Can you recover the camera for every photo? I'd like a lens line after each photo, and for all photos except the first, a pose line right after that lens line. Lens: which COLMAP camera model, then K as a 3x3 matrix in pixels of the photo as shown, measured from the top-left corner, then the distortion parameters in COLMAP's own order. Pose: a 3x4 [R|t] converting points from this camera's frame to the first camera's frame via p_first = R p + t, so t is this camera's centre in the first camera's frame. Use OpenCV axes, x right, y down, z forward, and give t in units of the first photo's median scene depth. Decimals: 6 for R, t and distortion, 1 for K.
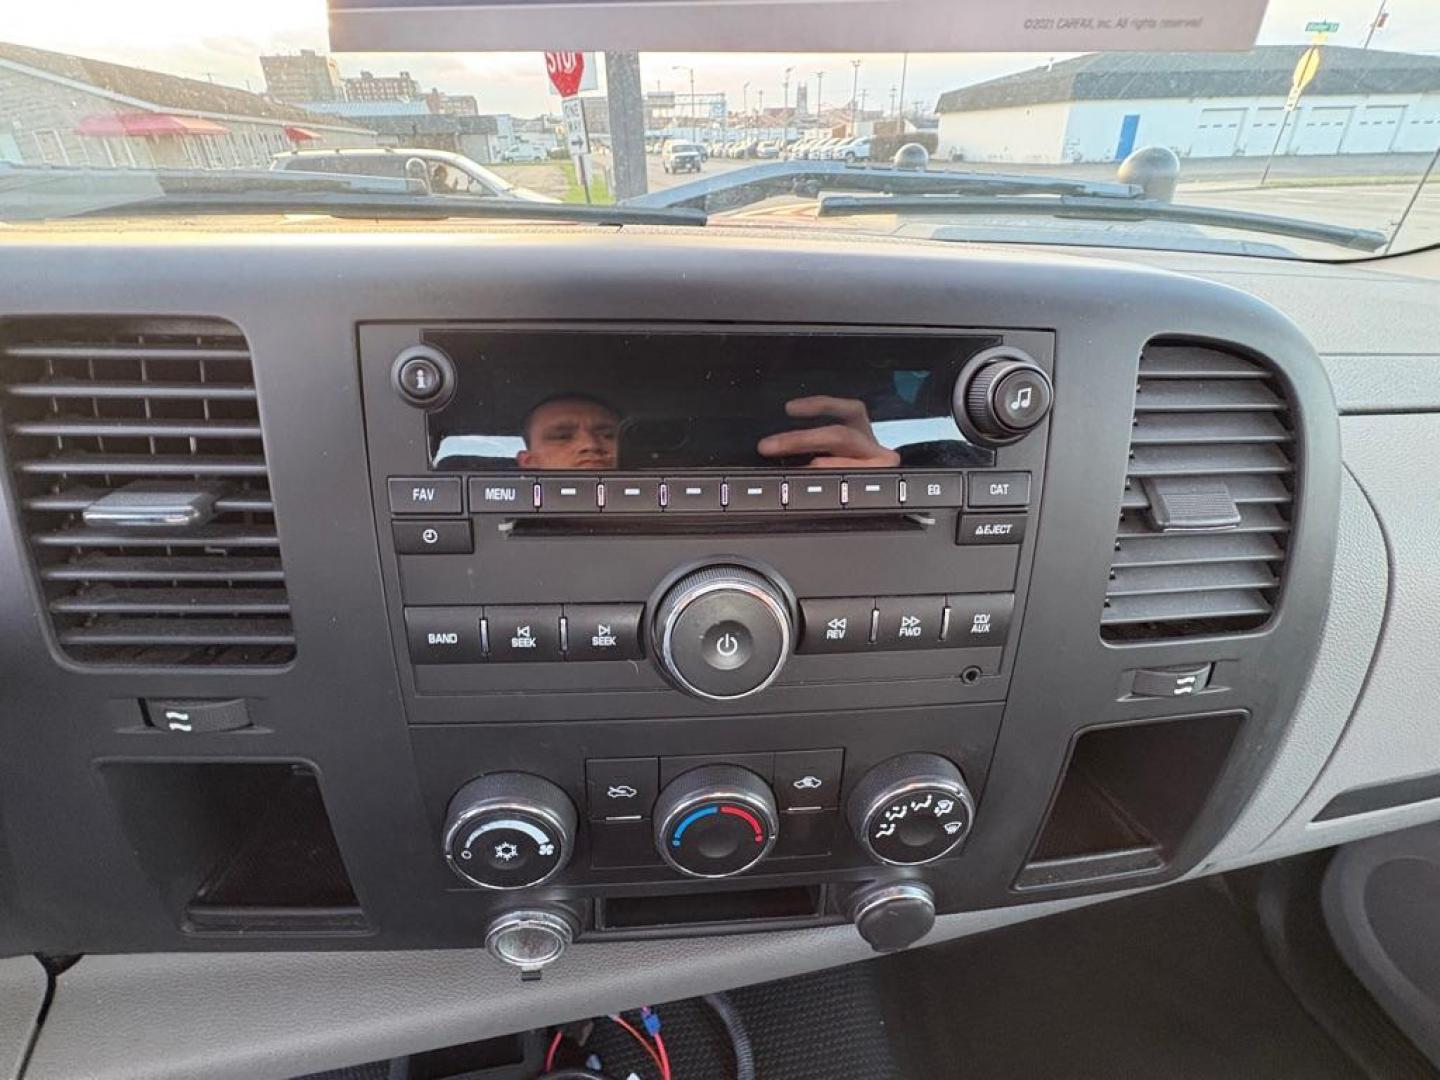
lens RADIAL K [[686.5, 0, 714.6], [0, 686.5, 552.3], [0, 0, 1]] dist [-0.000253, -0.001510]
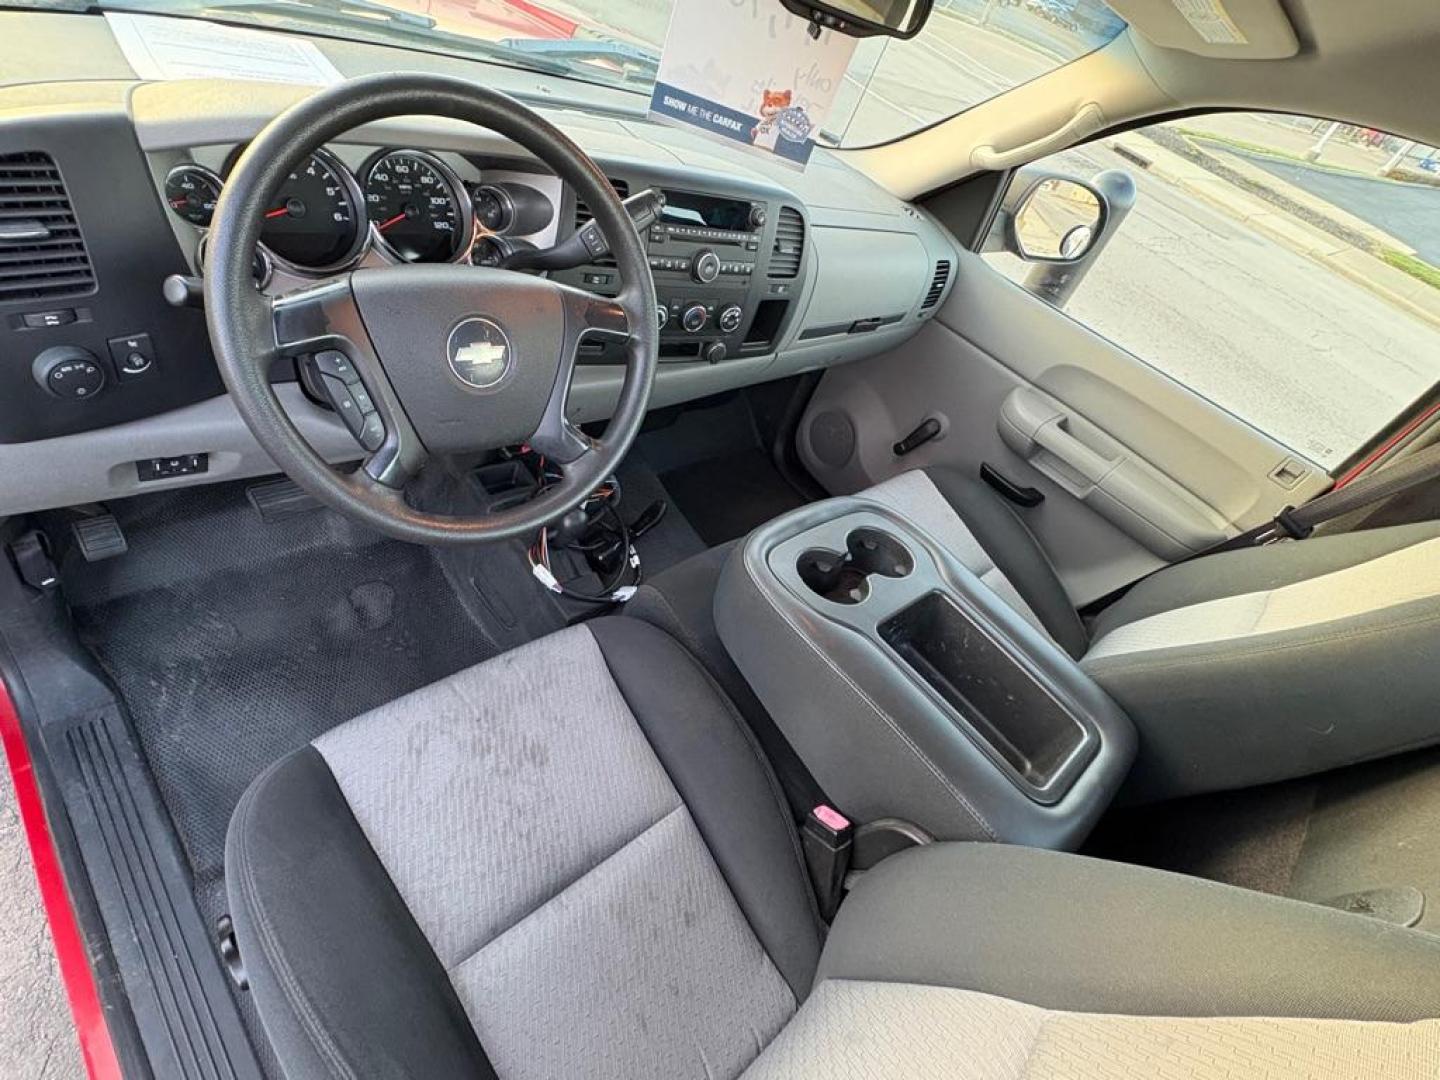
lens RADIAL K [[686.5, 0, 714.6], [0, 686.5, 552.3], [0, 0, 1]] dist [-0.000253, -0.001510]
pose [[0.829757, -0.152468, 0.536896, -2.339563], [-0.039715, 0.943396, 0.329283, 0.352076], [-0.556710, -0.294548, 0.776734, -2.751442]]
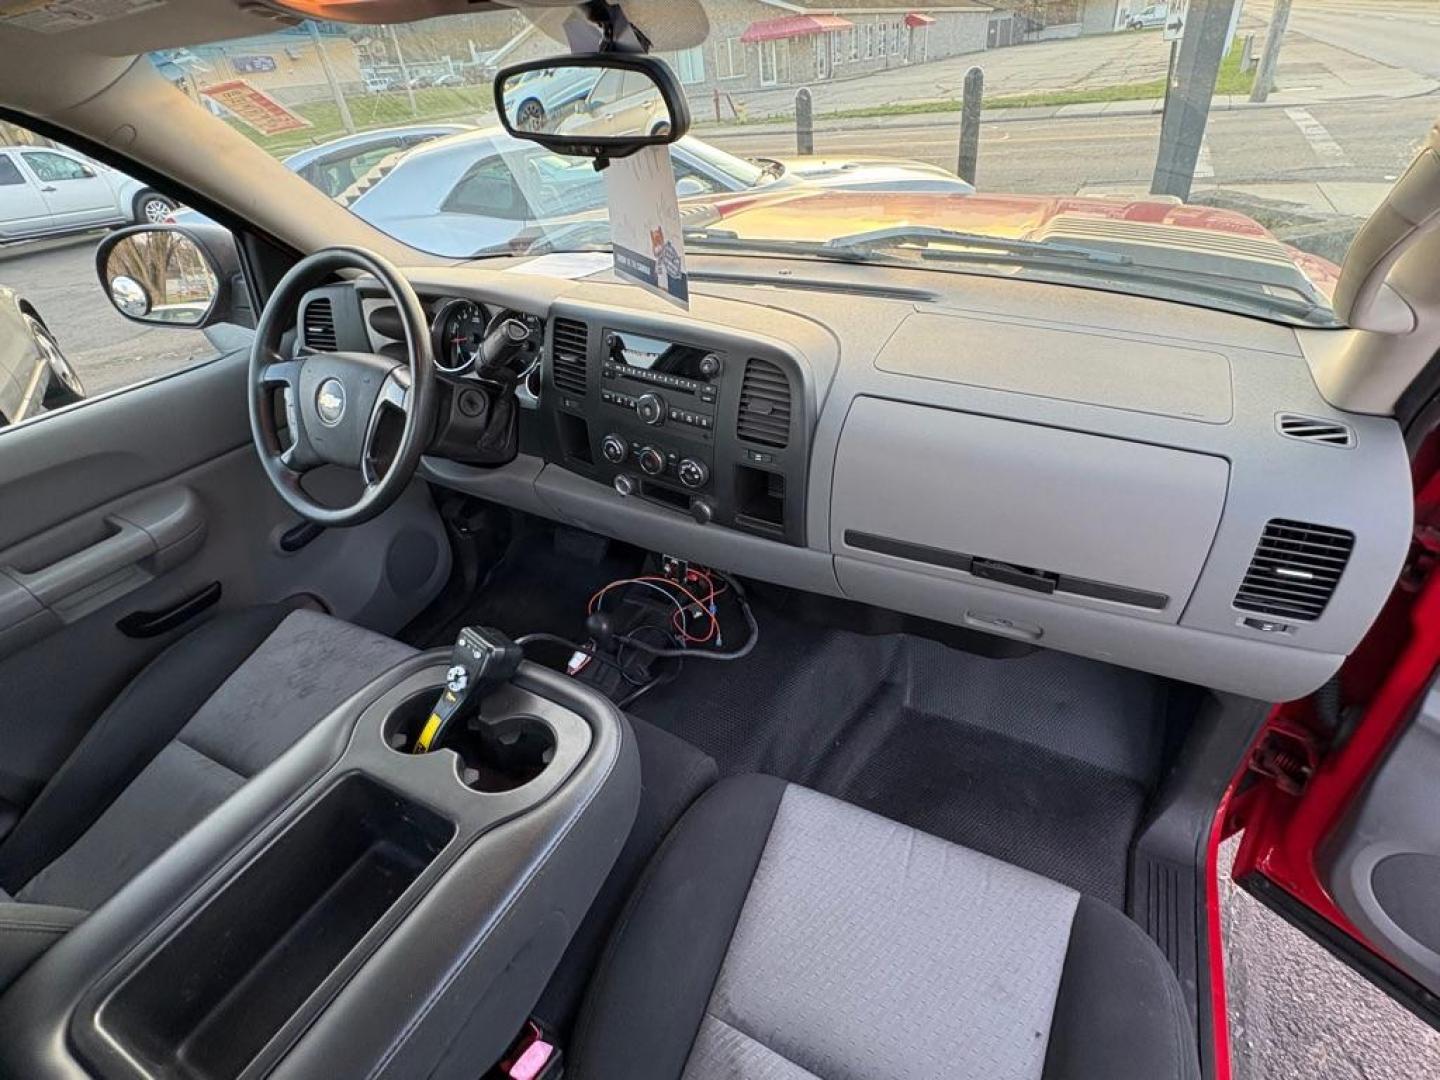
lens RADIAL K [[707.3, 0, 723.5], [0, 707.3, 557.9], [0, 0, 1]] dist [0.001261, -0.000059]
pose [[0.761515, 0.323660, -0.561550, 2.792415], [-0.252749, 0.946093, 0.202547, -0.011744], [0.596836, -0.012312, 0.802269, -2.067369]]
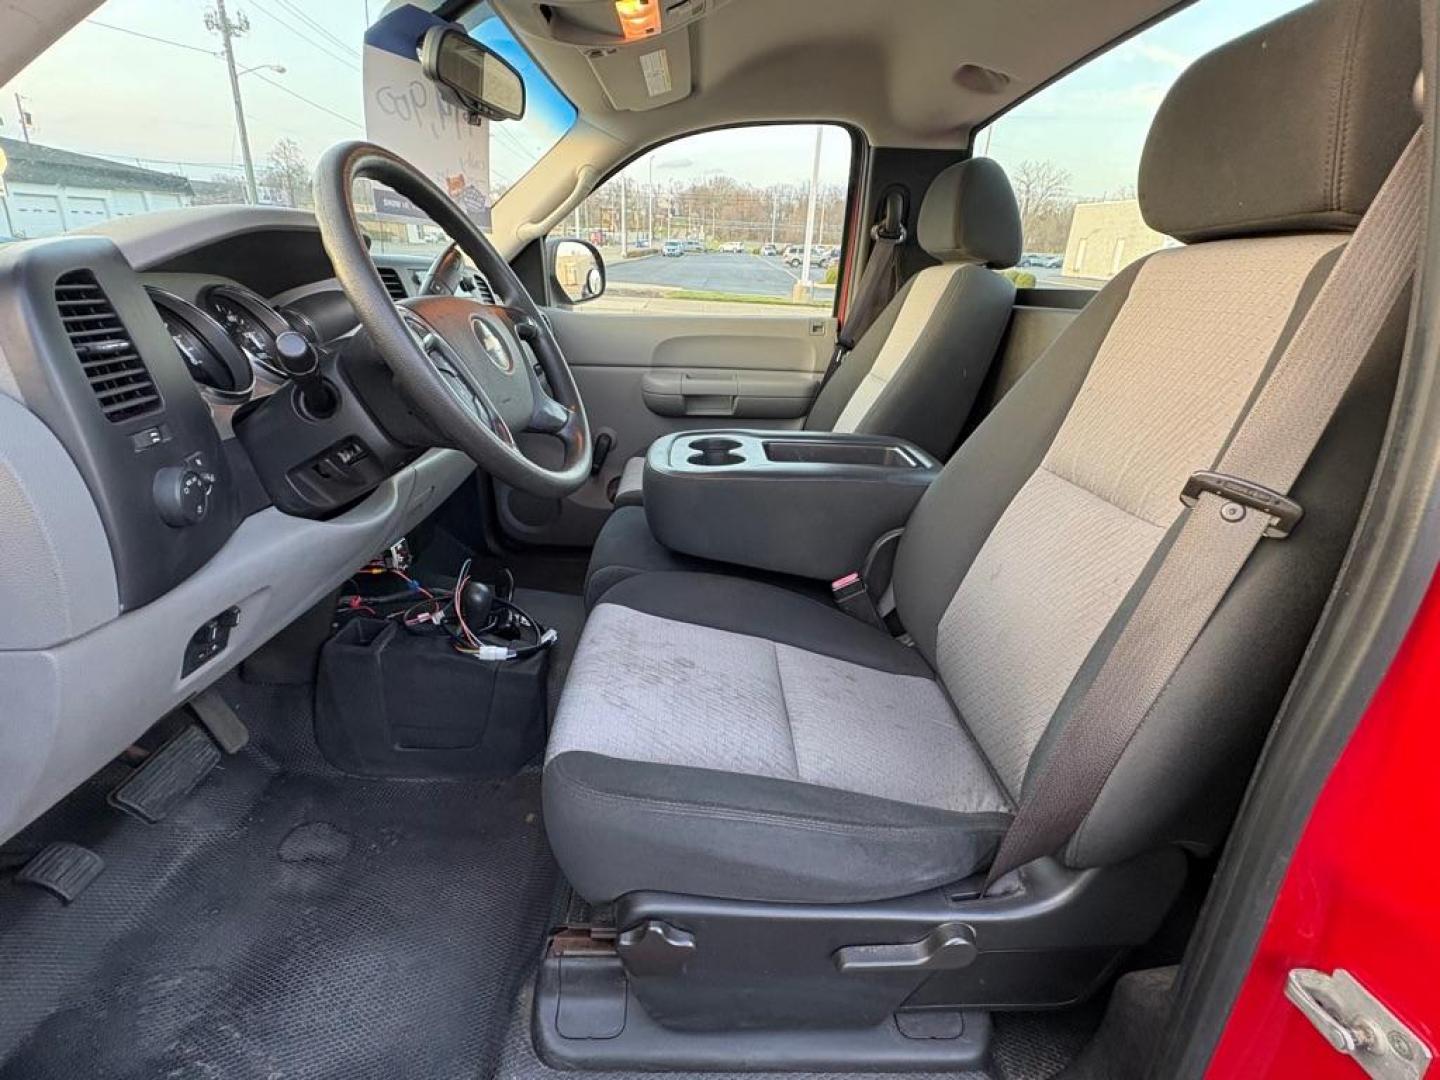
lens RADIAL K [[686.5, 0, 714.6], [0, 686.5, 552.3], [0, 0, 1]] dist [-0.000253, -0.001510]
pose [[0.189991, -0.372867, 0.908225, -4.481844], [0.443469, 0.857918, 0.259445, 0.962480], [-0.875922, 0.353478, 0.328352, -1.619104]]
